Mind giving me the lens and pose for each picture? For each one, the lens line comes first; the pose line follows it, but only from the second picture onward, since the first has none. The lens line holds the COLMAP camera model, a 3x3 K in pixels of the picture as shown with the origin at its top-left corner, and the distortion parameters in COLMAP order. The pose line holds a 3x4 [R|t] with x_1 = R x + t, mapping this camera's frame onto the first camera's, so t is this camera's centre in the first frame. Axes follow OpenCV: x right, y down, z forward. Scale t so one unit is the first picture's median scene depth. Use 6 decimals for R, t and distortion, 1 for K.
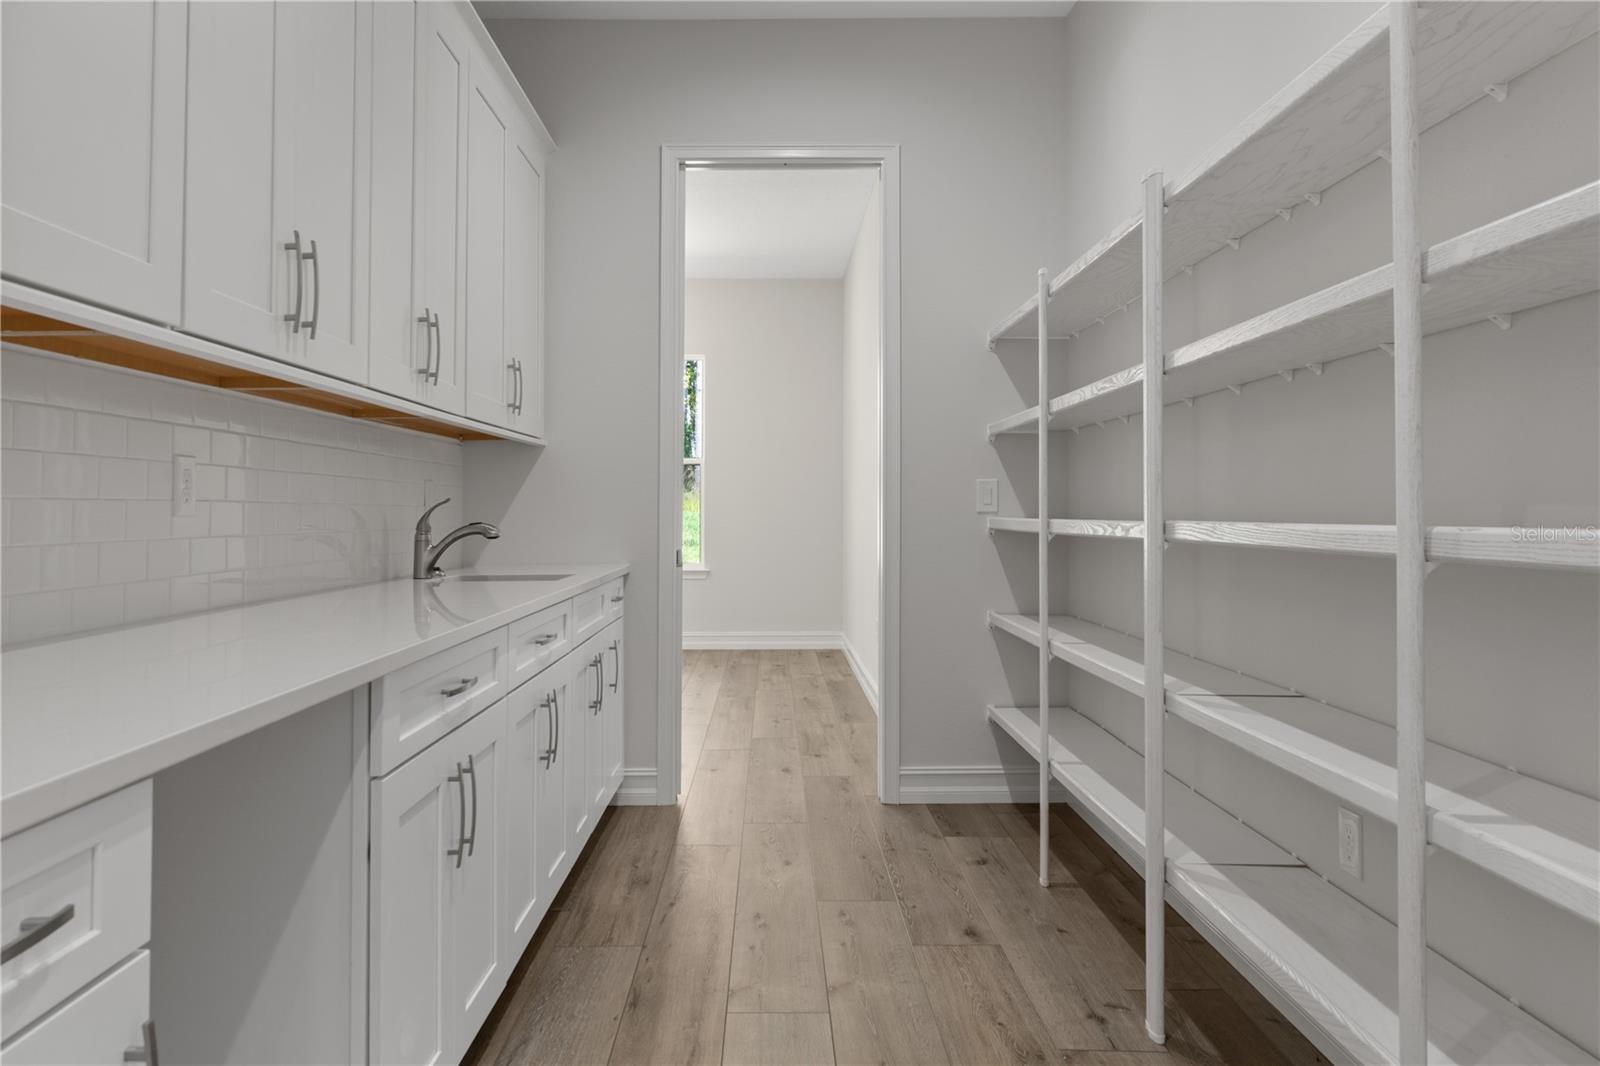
lens RADIAL K [[1144.8, 0, 796.6], [0, 1144.8, 526.1], [0, 0, 1]] dist [-0.004373, 0.007020]
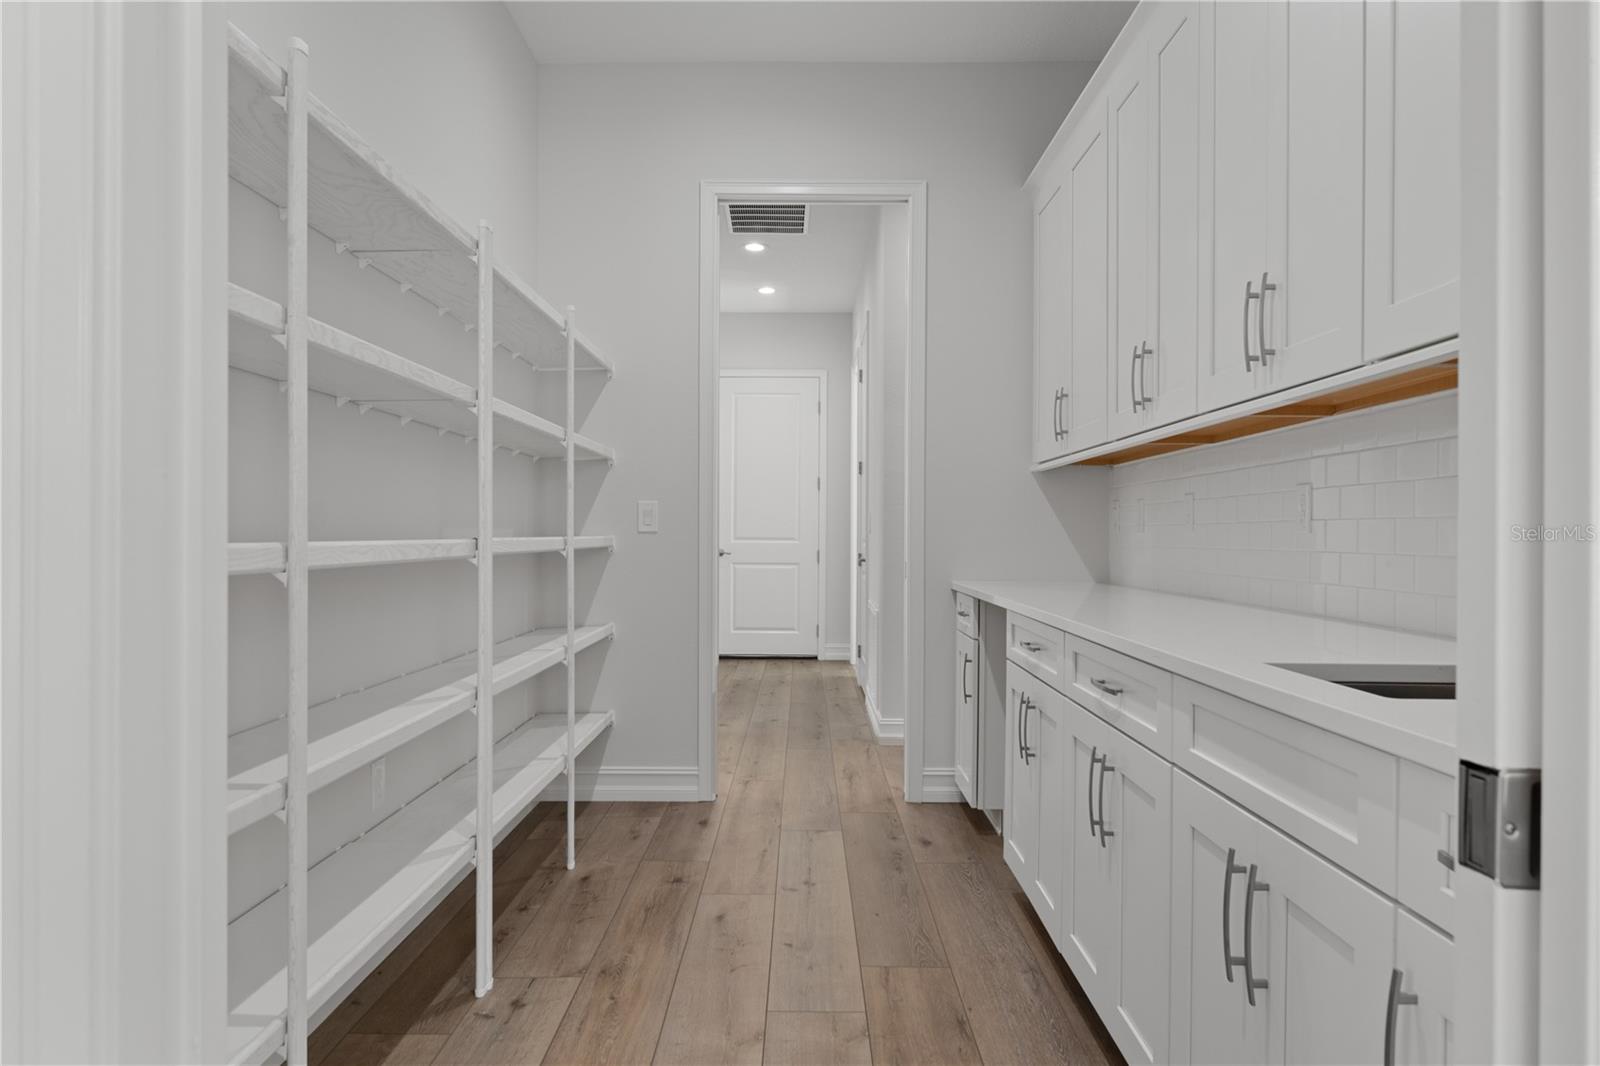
lens RADIAL K [[1144.8, 0, 798.5], [0, 1144.8, 533.8], [0, 0, 1]] dist [-0.004373, 0.007020]
pose [[-0.999626, -0.000299, 0.027343, -0.028735], [-0.000006, 0.999943, 0.010700, -0.020156], [-0.027345, 0.010696, -0.999569, 2.067558]]
